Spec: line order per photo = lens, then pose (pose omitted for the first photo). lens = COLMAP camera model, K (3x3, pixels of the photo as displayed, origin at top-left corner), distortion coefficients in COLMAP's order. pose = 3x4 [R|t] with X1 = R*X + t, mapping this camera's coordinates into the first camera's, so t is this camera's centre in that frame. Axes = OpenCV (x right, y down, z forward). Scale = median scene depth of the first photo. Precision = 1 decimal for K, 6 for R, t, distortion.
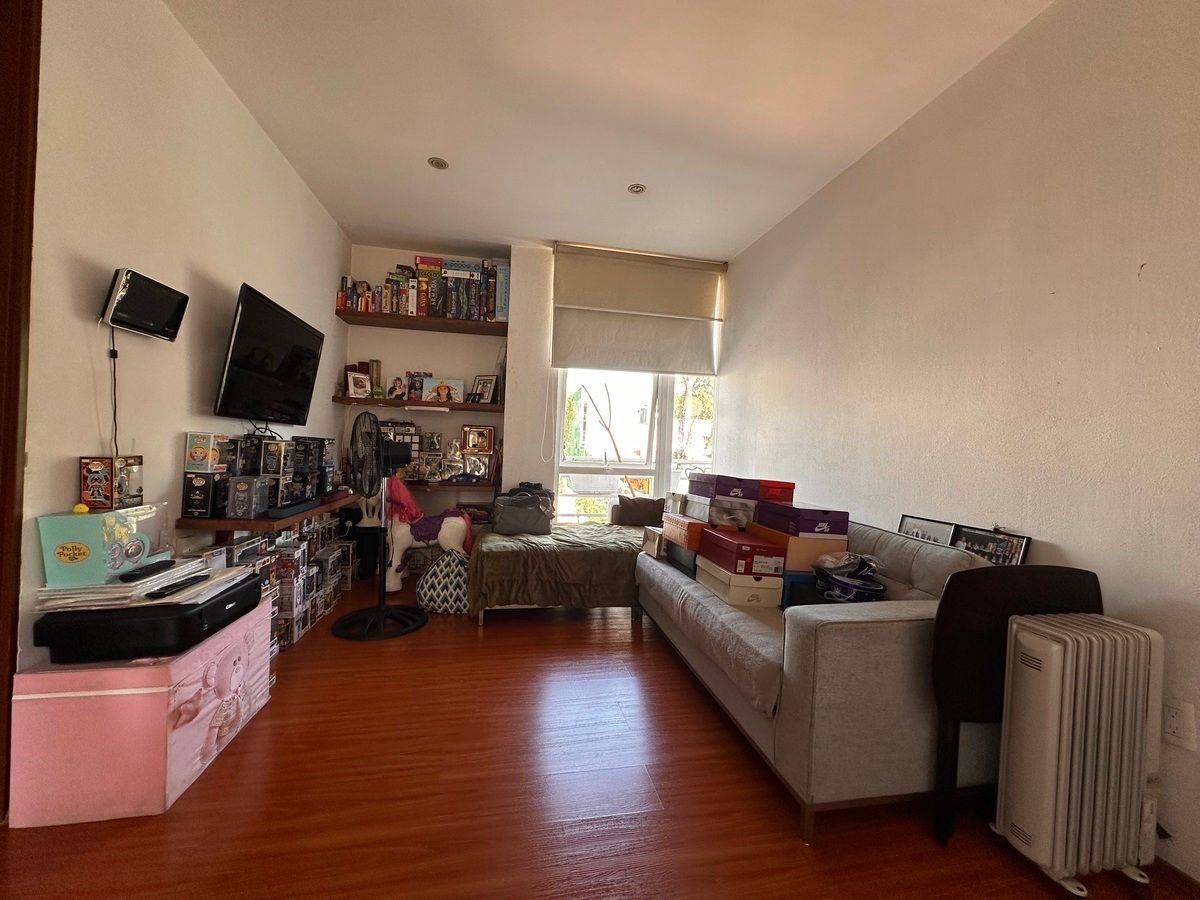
lens RADIAL K [[478.8, 0, 598.9], [0, 478.8, 451.5], [0, 0, 1]] dist [-0.001953, 0.000381]
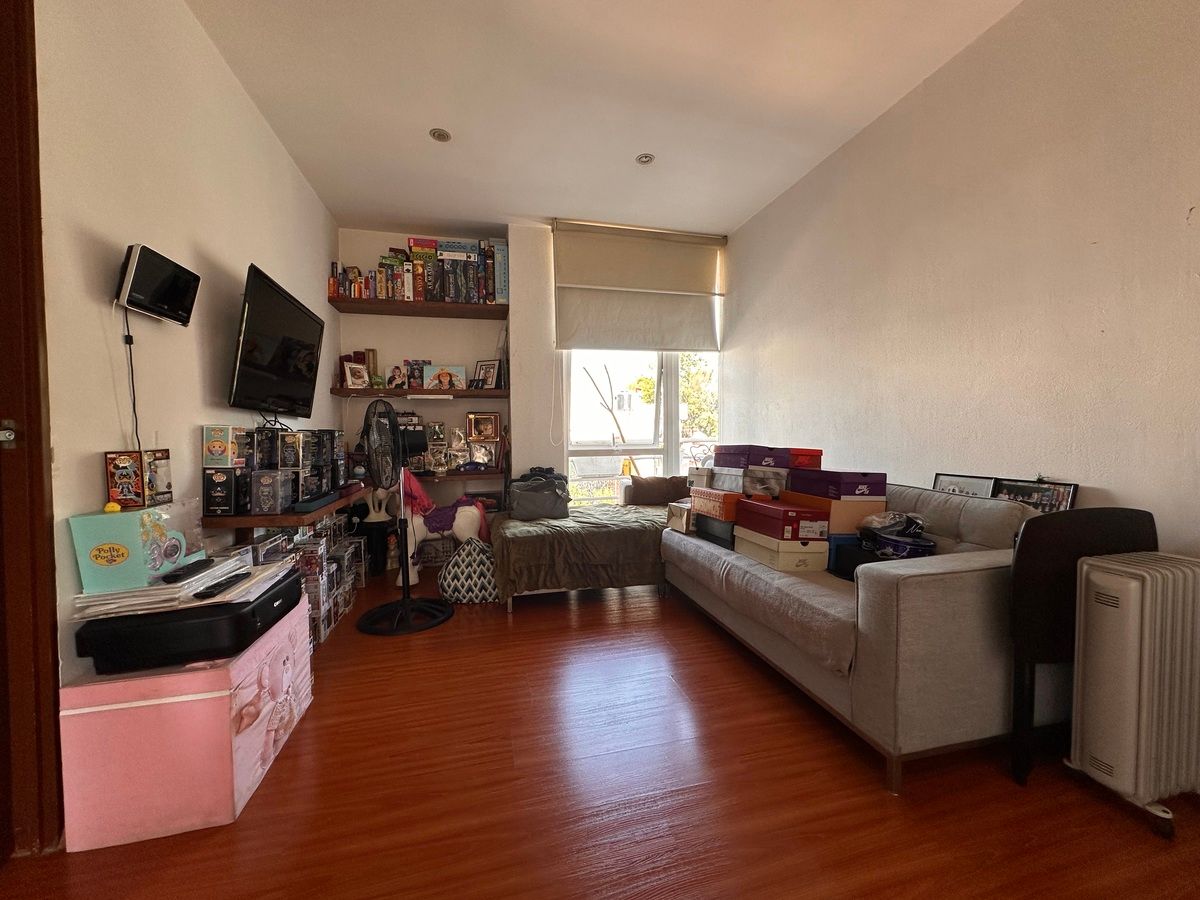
lens RADIAL K [[478.8, 0, 602.1], [0, 478.8, 451.0], [0, 0, 1]] dist [-0.001953, 0.000381]
pose [[0.997406, -0.051619, 0.050170, -0.134742], [0.050390, 0.998405, 0.025449, 0.025927], [-0.051403, -0.022854, 0.998416, 0.025465]]
